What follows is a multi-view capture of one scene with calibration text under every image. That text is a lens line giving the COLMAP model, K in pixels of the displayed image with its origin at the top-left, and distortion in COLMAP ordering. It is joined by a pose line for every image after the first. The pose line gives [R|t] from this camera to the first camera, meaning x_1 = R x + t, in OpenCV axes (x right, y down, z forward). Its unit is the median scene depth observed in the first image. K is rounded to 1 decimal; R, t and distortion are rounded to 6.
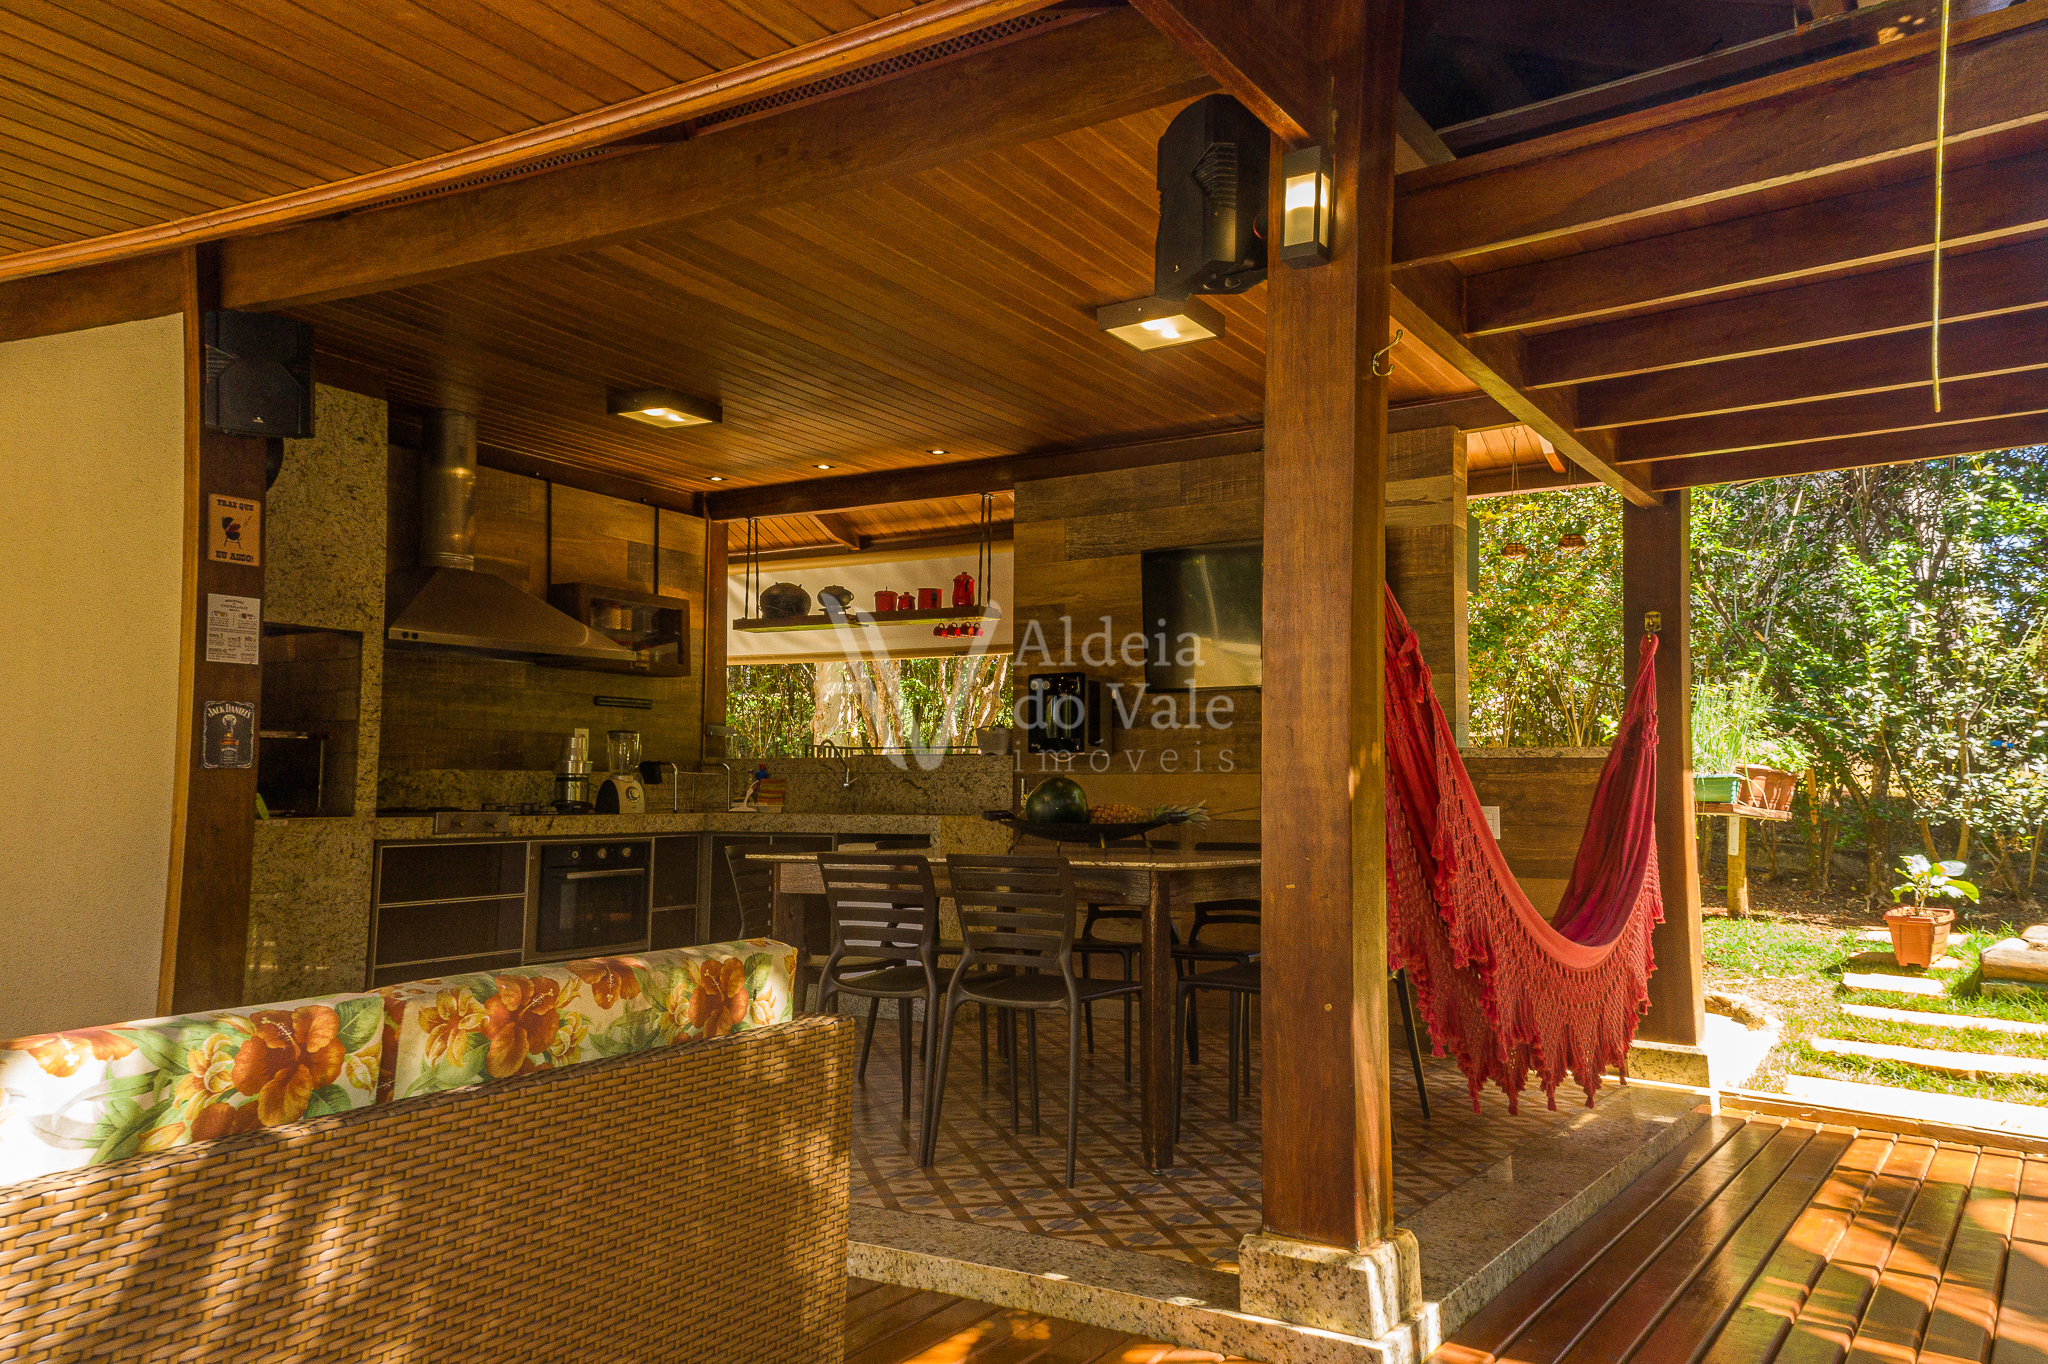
lens RADIAL K [[1554.3, 0, 1025.9], [0, 1554.3, 687.8], [0, 0, 1]] dist [0.234460, 0.097365]
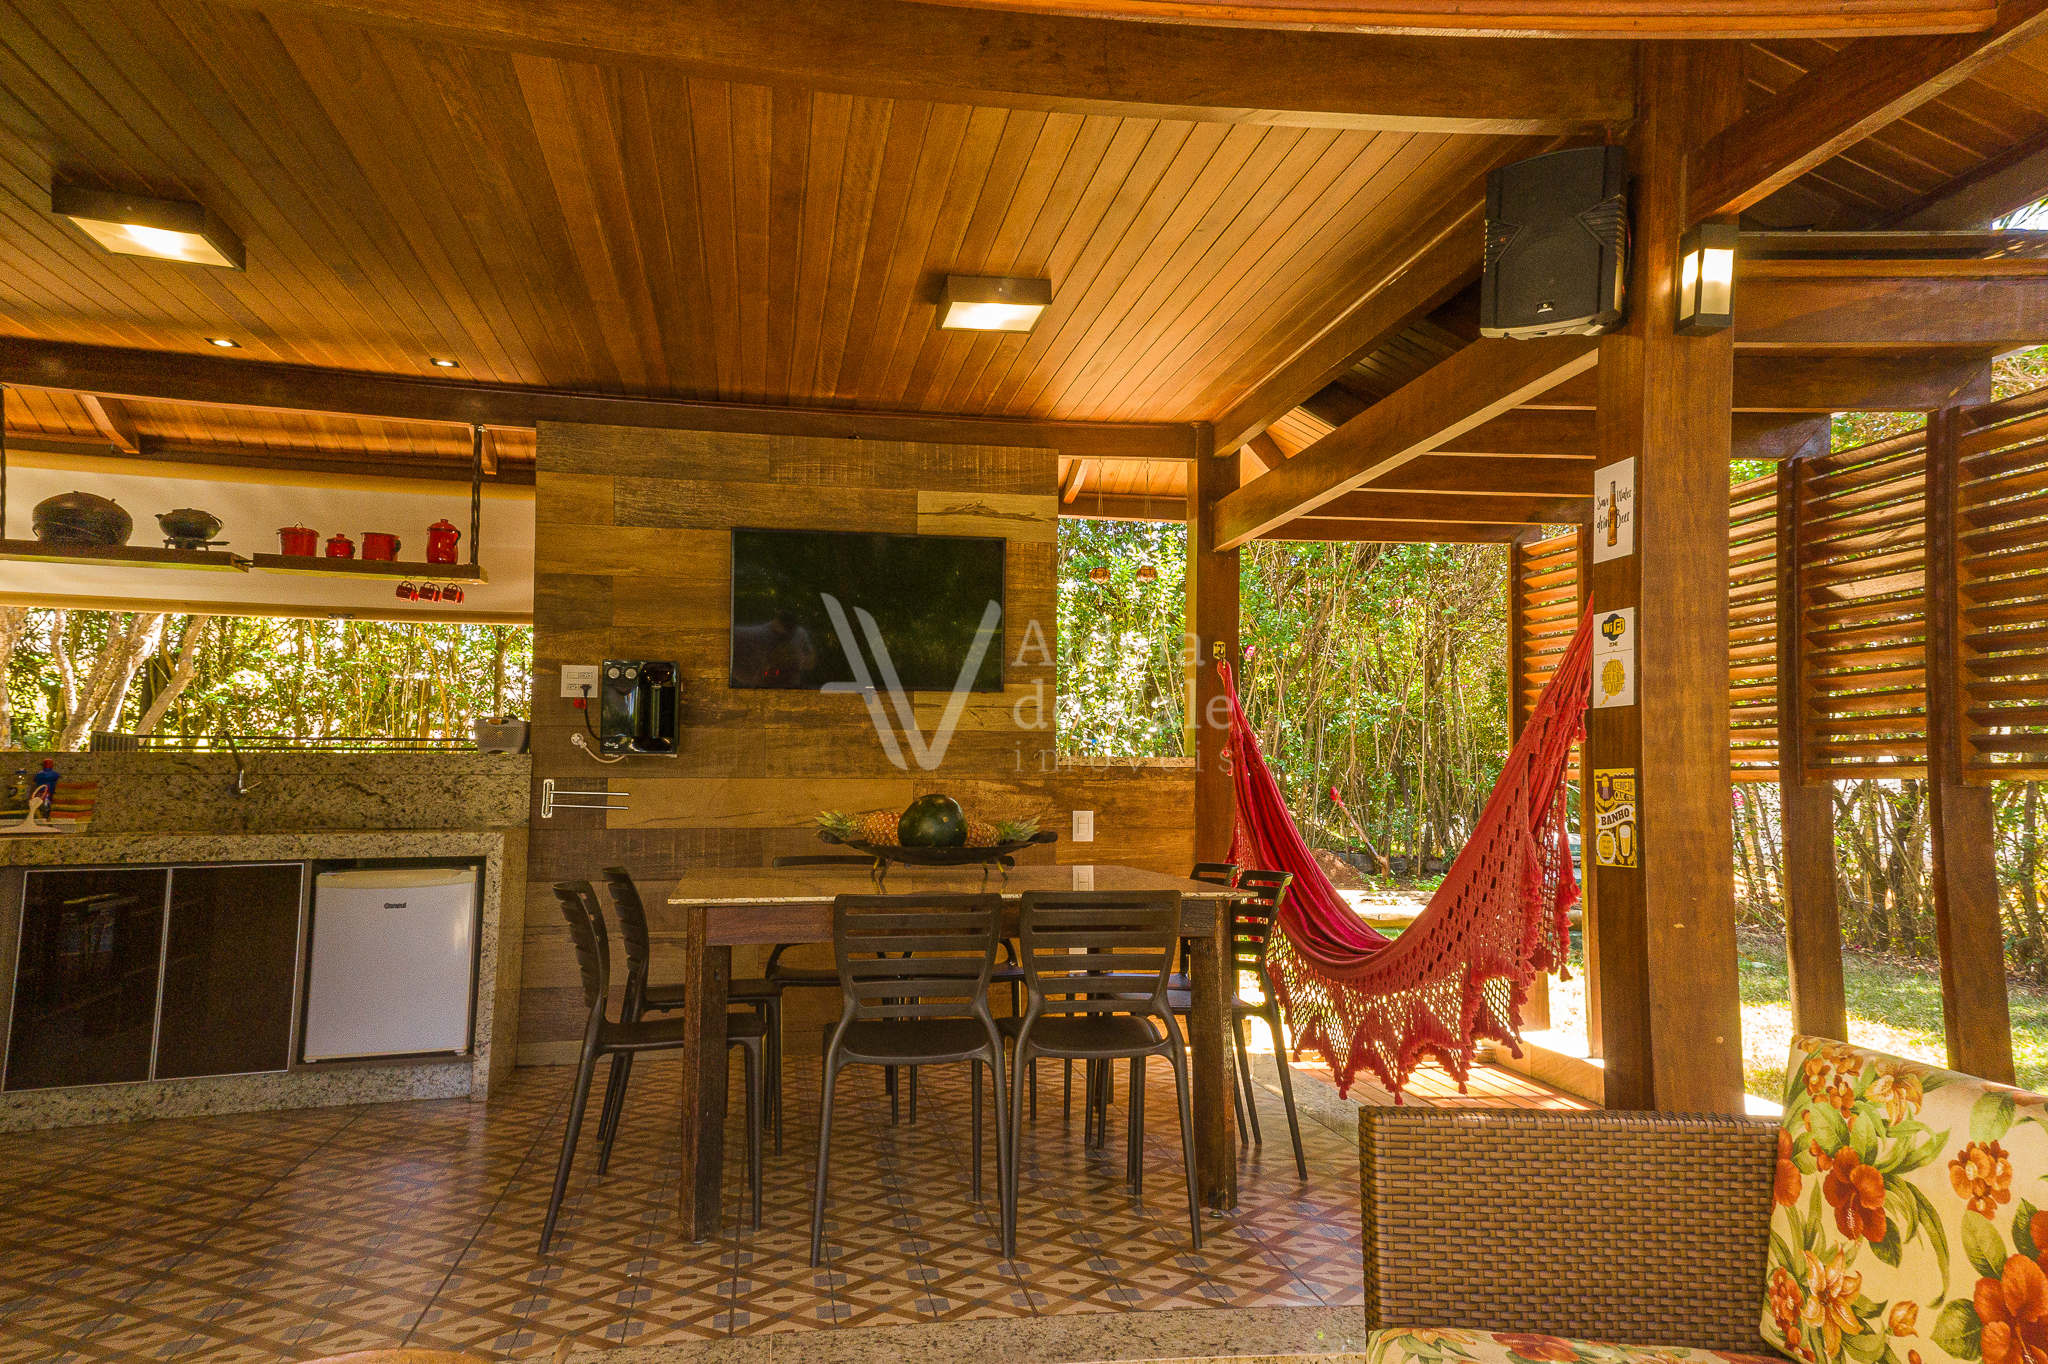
lens RADIAL K [[1554.3, 0, 1026.0], [0, 1554.3, 688.9], [0, 0, 1]] dist [0.234460, 0.097365]
pose [[0.749537, 0.042038, 0.660626, -0.372504], [-0.053183, 0.998580, -0.003202, -0.001959], [-0.659823, -0.032734, 0.750708, 0.203576]]
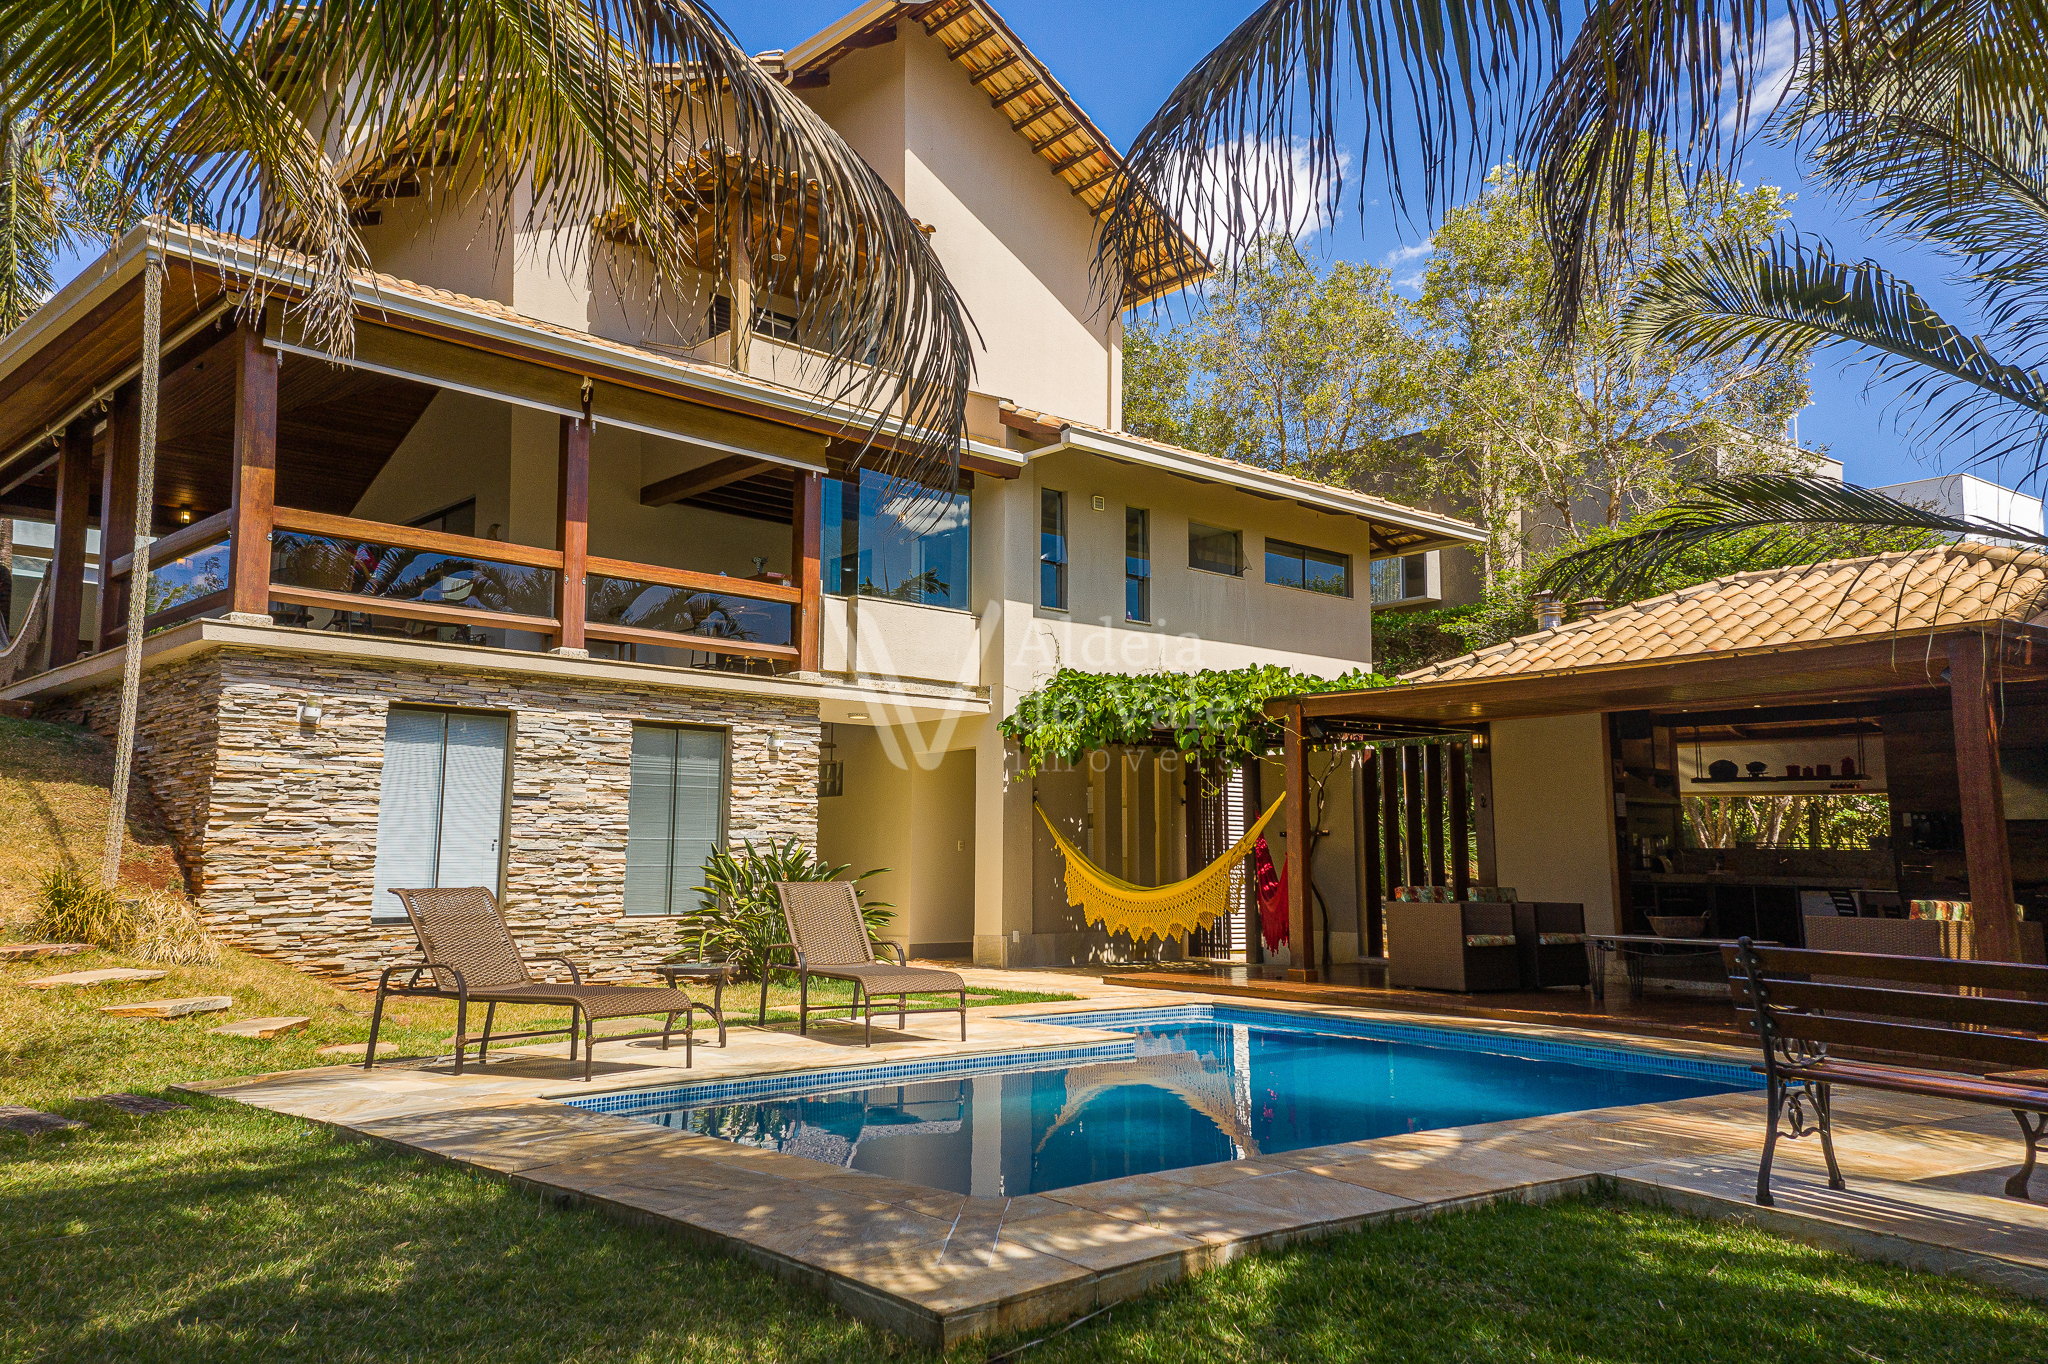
lens RADIAL K [[1554.3, 0, 1024.4], [0, 1554.3, 684.3], [0, 0, 1]] dist [0.234460, 0.097365]
pose [[0.958201, -0.037997, -0.283562, -0.473055], [0.024575, 0.998409, -0.050743, -0.090686], [0.285039, 0.041654, 0.957610, -1.424126]]
